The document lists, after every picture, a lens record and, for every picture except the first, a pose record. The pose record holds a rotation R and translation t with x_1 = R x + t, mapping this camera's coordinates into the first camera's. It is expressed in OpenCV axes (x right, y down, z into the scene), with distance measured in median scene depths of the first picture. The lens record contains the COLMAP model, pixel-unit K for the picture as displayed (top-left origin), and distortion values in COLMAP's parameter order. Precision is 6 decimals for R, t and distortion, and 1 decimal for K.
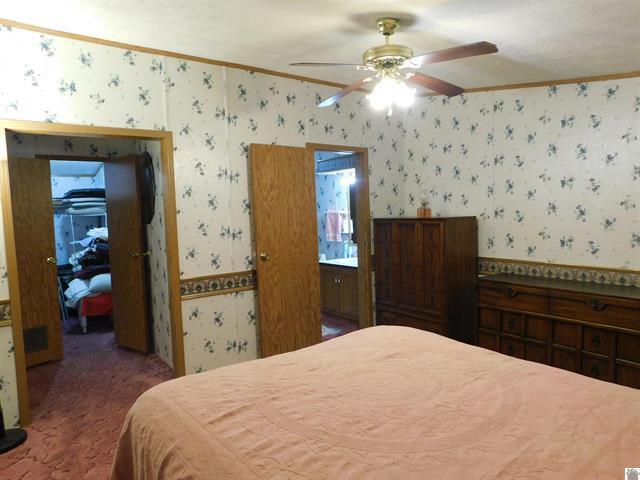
lens RADIAL K [[424.8, 0, 320.0], [0, 424.8, 240.0], [0, 0, 1]] dist [-0.071682, 0.064838]
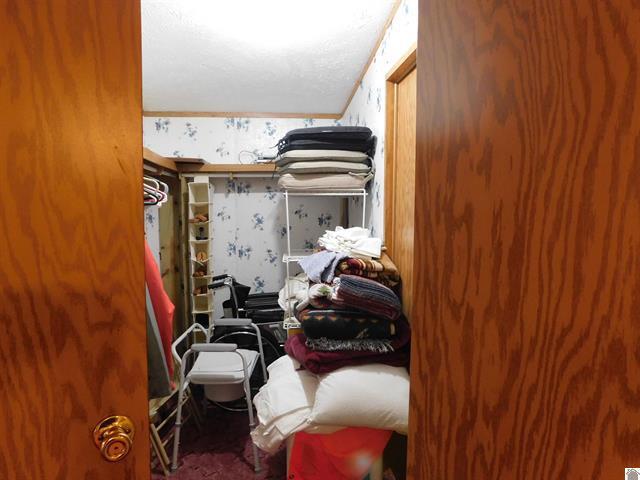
lens RADIAL K [[424.8, 0, 320.0], [0, 424.8, 240.0], [0, 0, 1]] dist [-0.071682, 0.064838]
pose [[0.869942, 0.082557, -0.486195, -0.366404], [-0.067313, 0.996539, 0.048773, -0.035767], [0.488538, -0.009703, 0.872488, 0.659127]]
